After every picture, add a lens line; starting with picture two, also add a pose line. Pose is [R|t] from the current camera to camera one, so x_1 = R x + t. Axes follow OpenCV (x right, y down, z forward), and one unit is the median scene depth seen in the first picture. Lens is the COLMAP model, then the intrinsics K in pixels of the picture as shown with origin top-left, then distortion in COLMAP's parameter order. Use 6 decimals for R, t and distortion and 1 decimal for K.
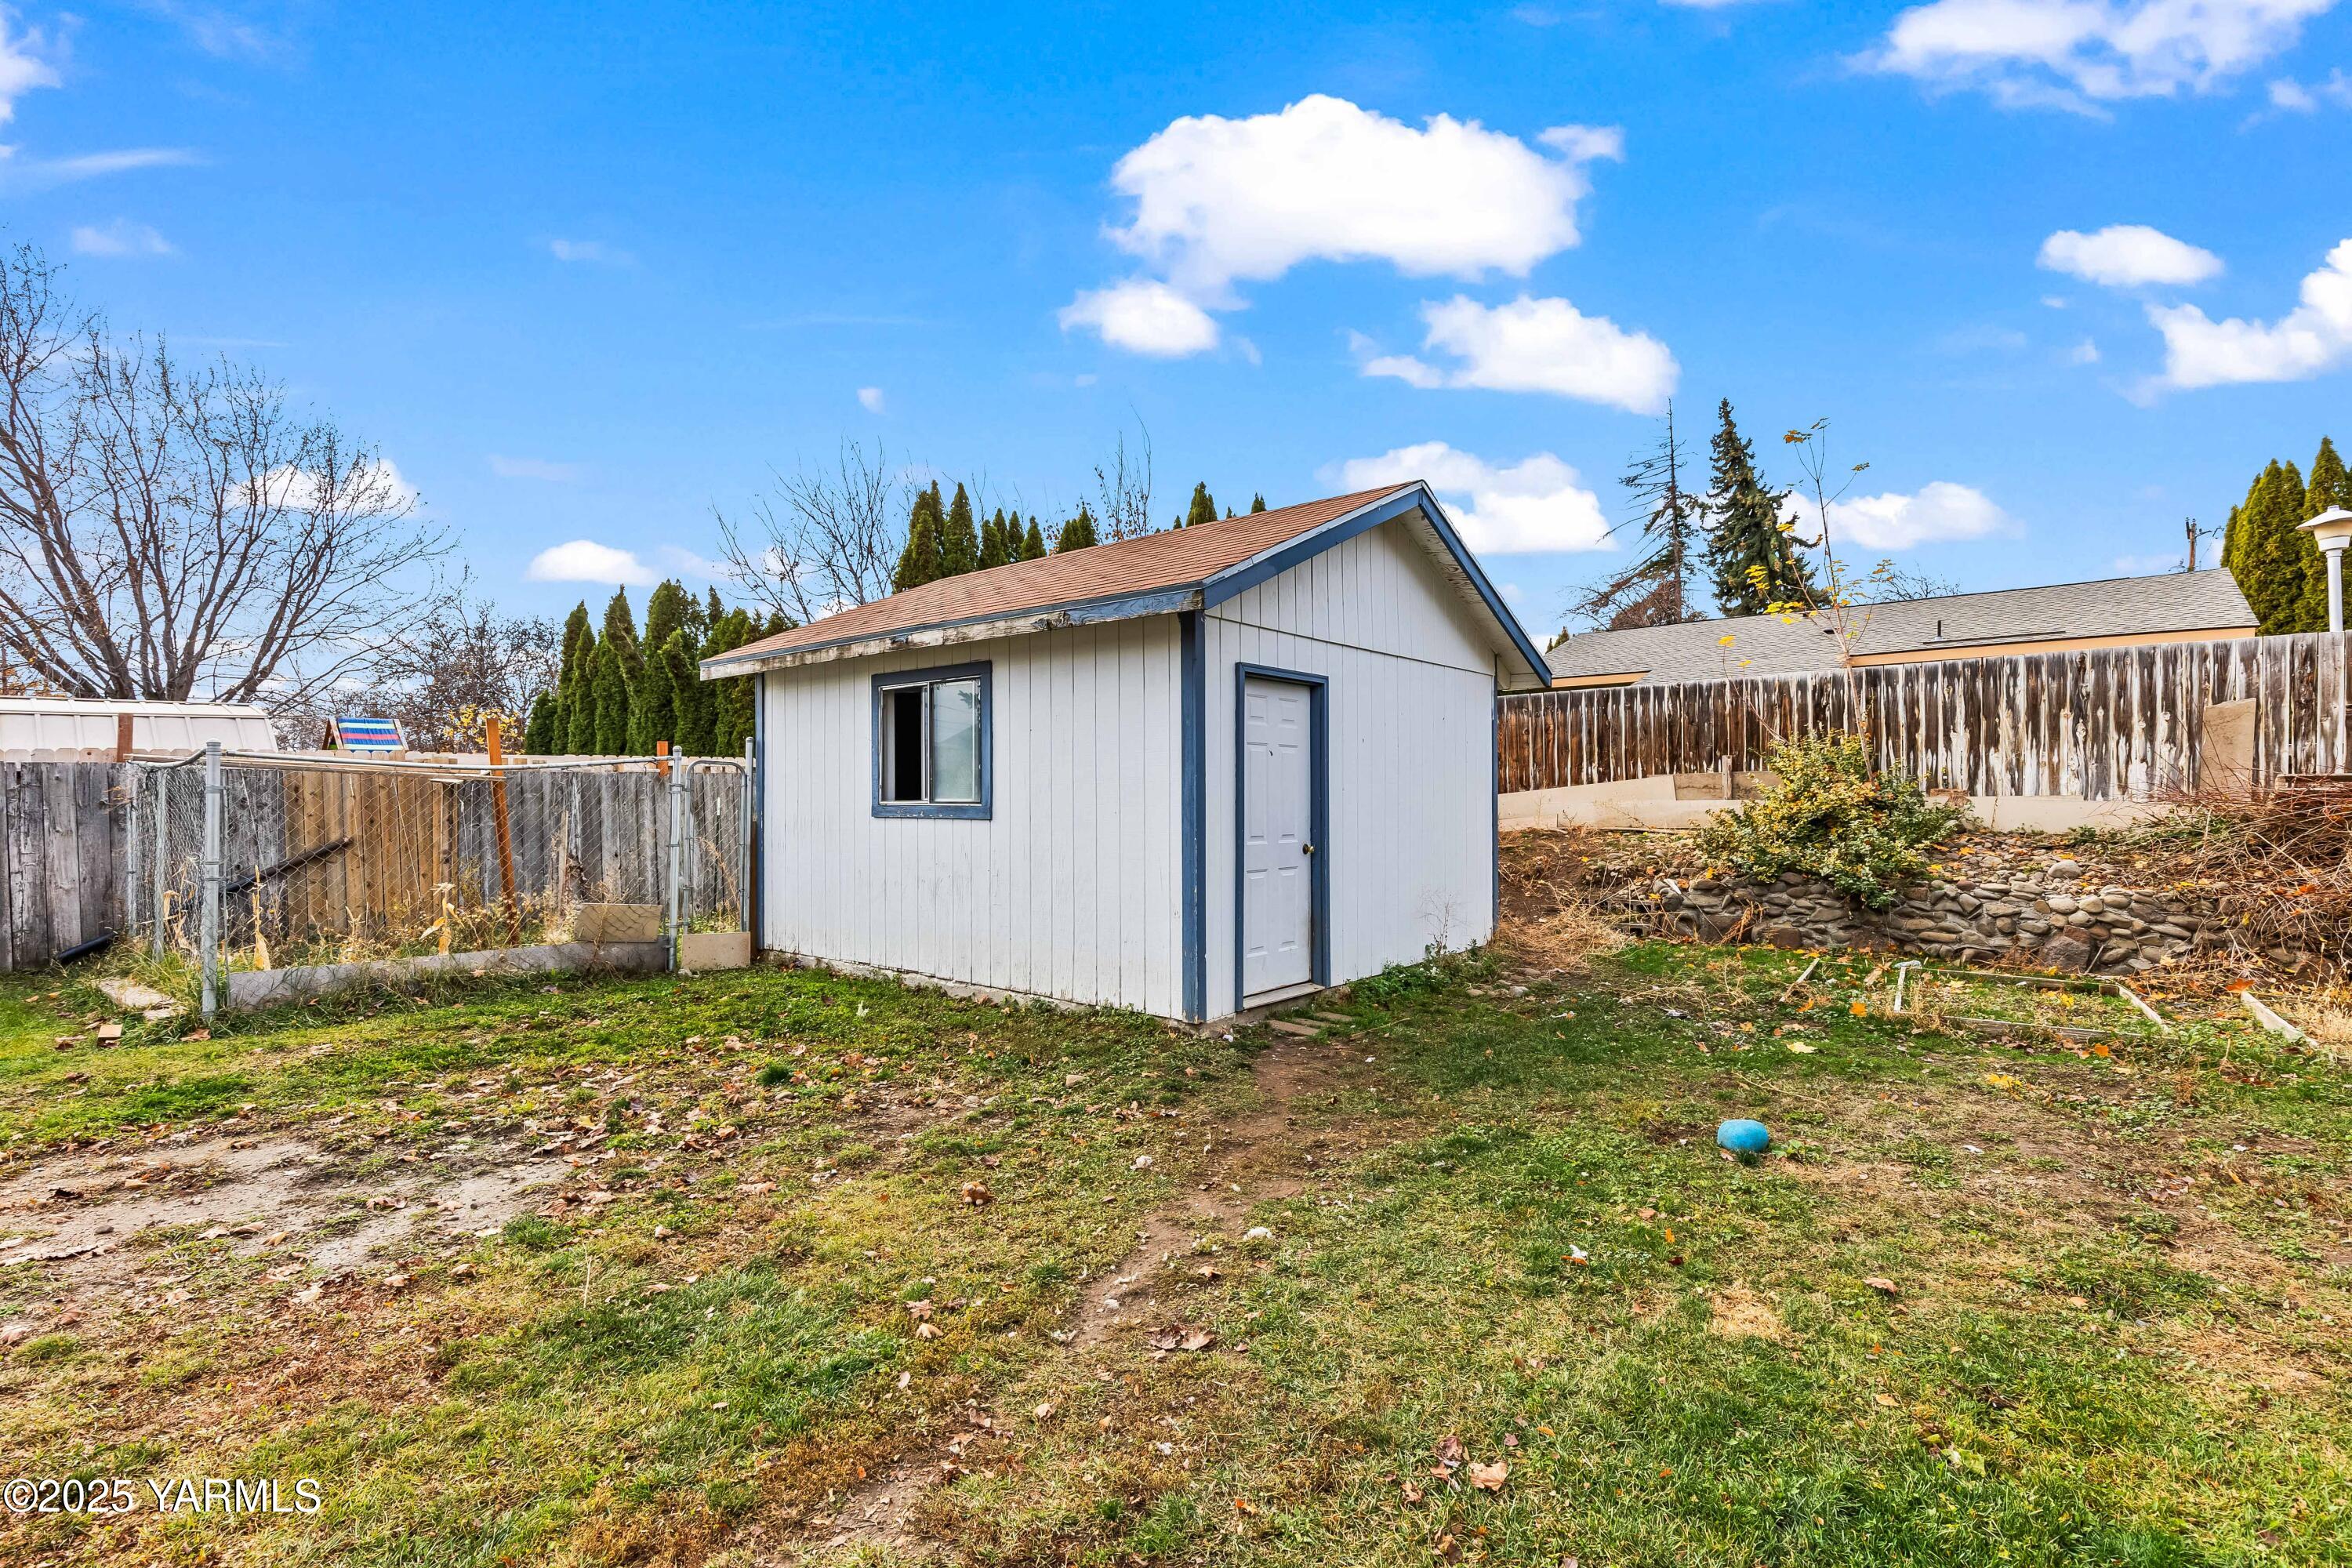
lens RADIAL K [[1078.4, 0, 1176.0], [0, 1078.4, 784.0], [0, 0, 1]] dist [-0.000119, -0.000019]
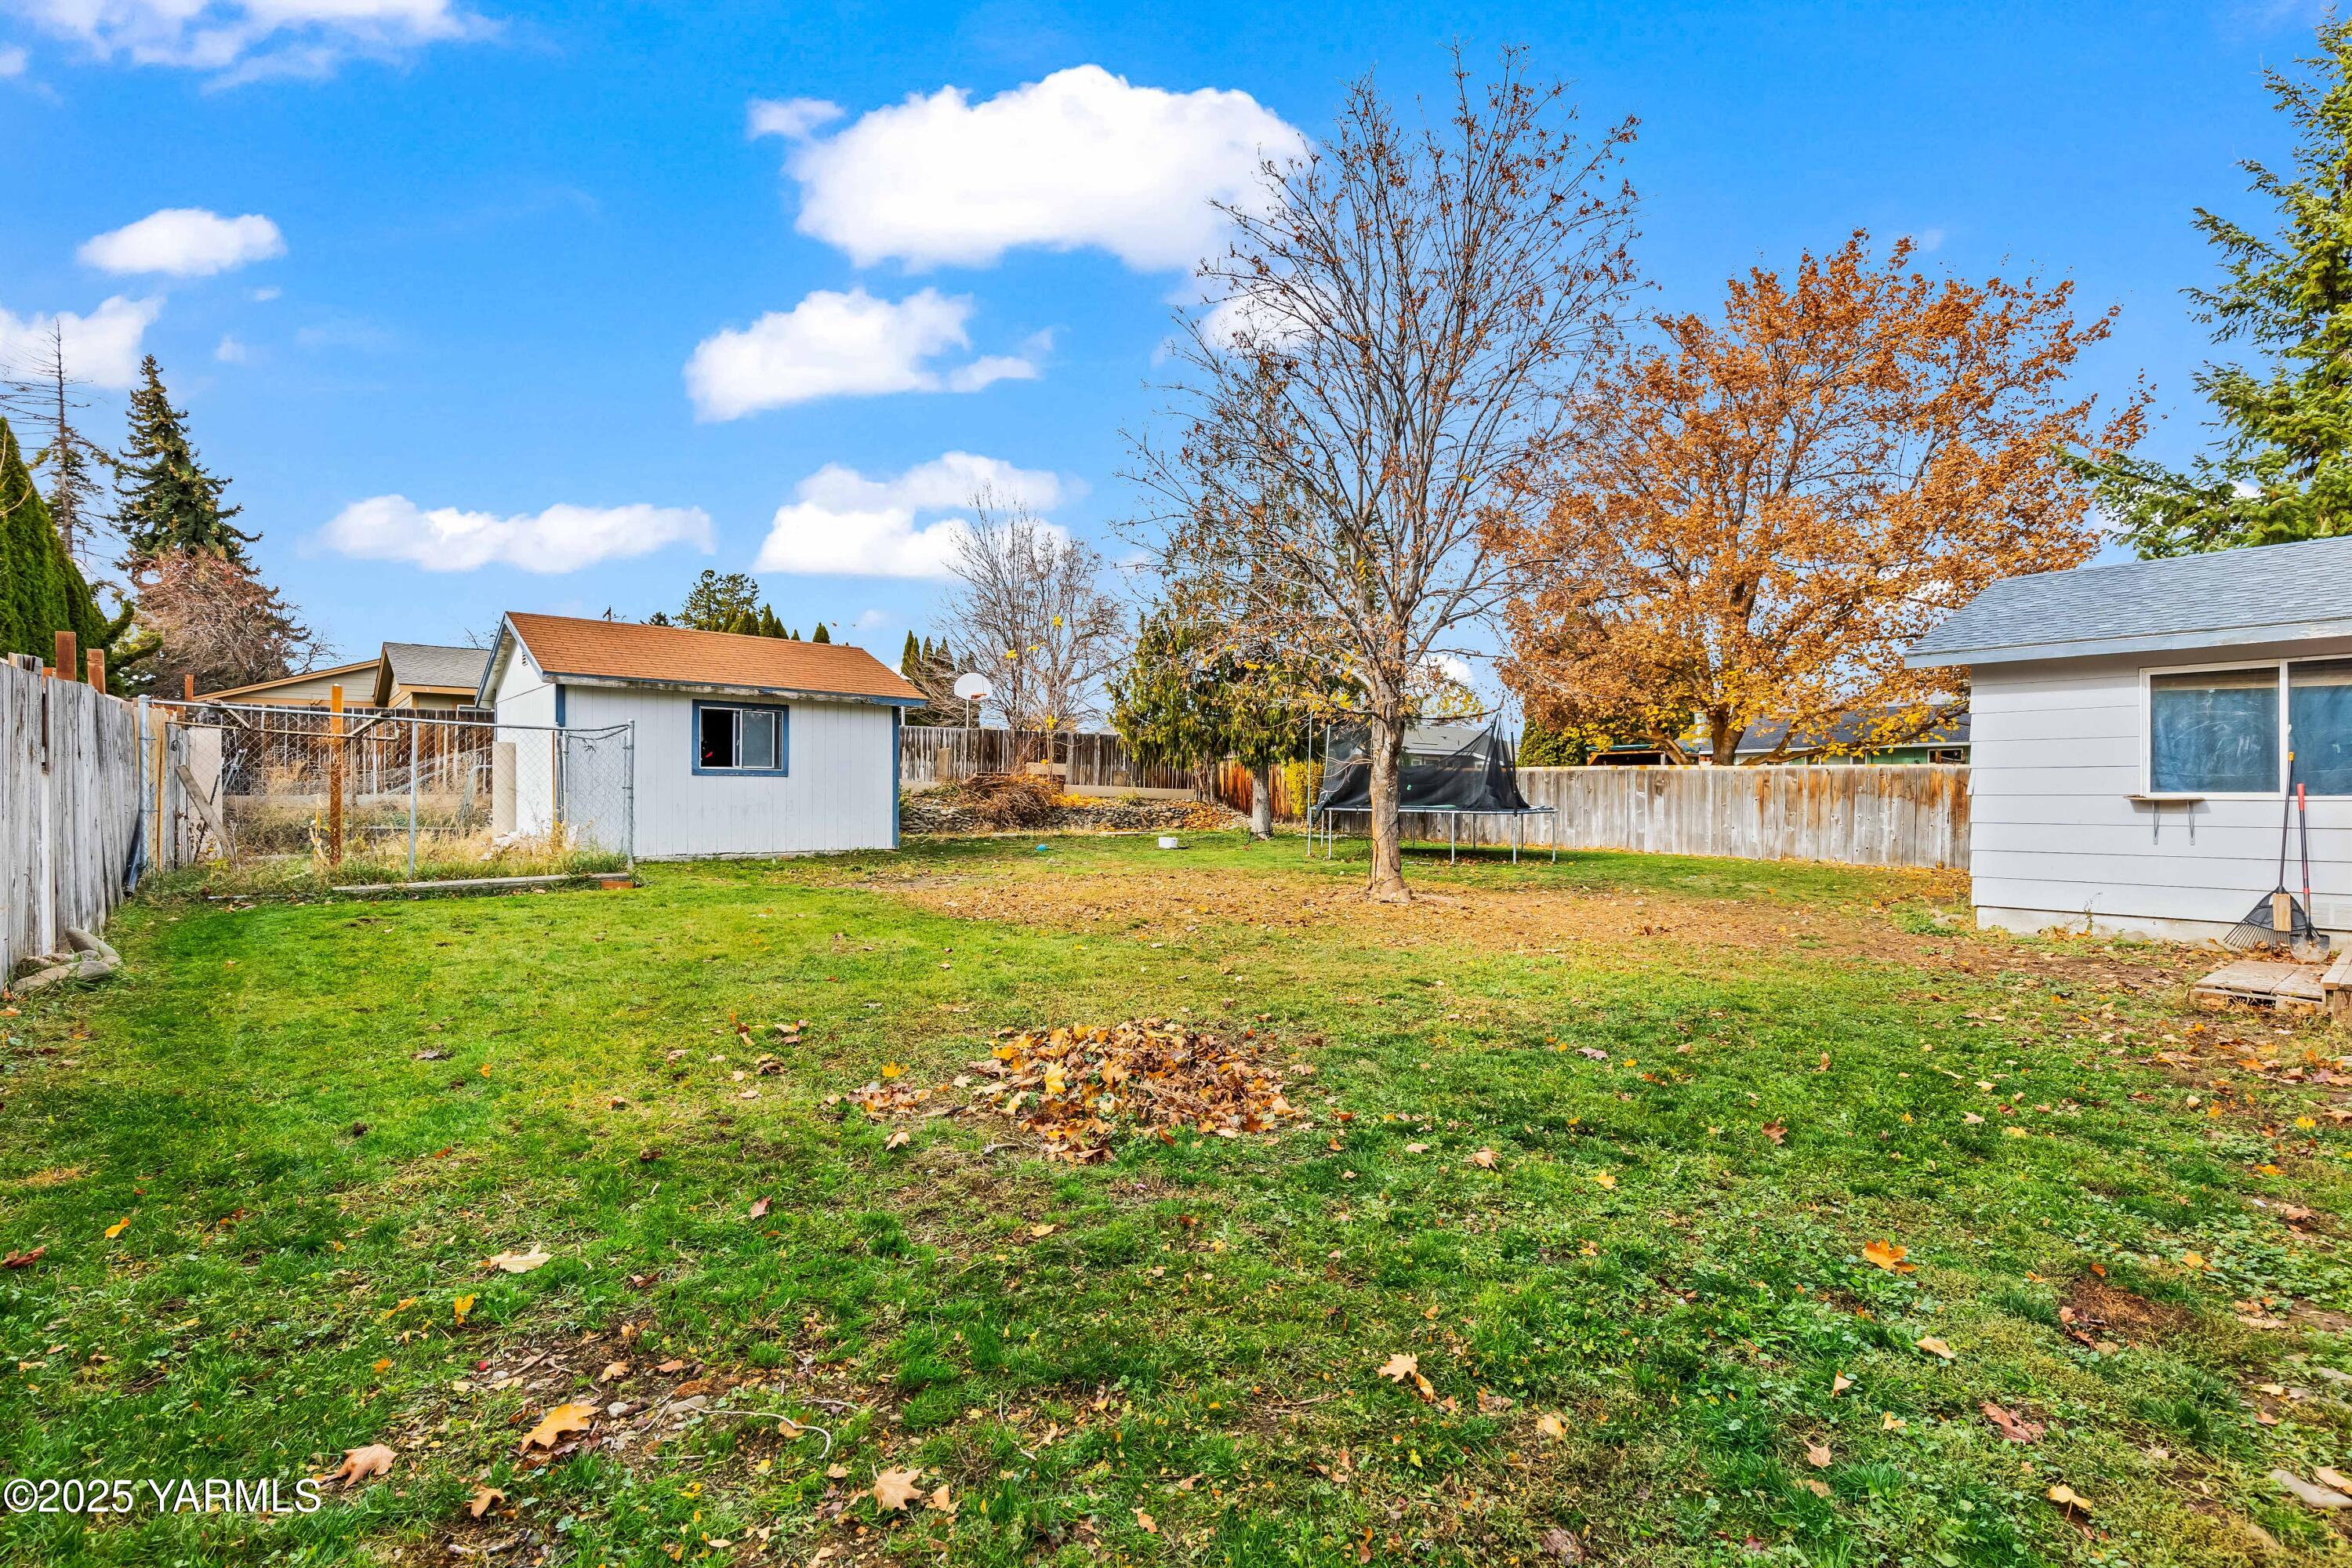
lens RADIAL K [[1078.4, 0, 1176.0], [0, 1078.4, 784.0], [0, 0, 1]] dist [-0.000119, -0.000019]
pose [[0.170244, 0.024088, 0.985107, -0.241076], [-0.019980, 0.999580, -0.020989, 0.008420], [-0.985199, -0.016109, 0.170654, -0.020096]]
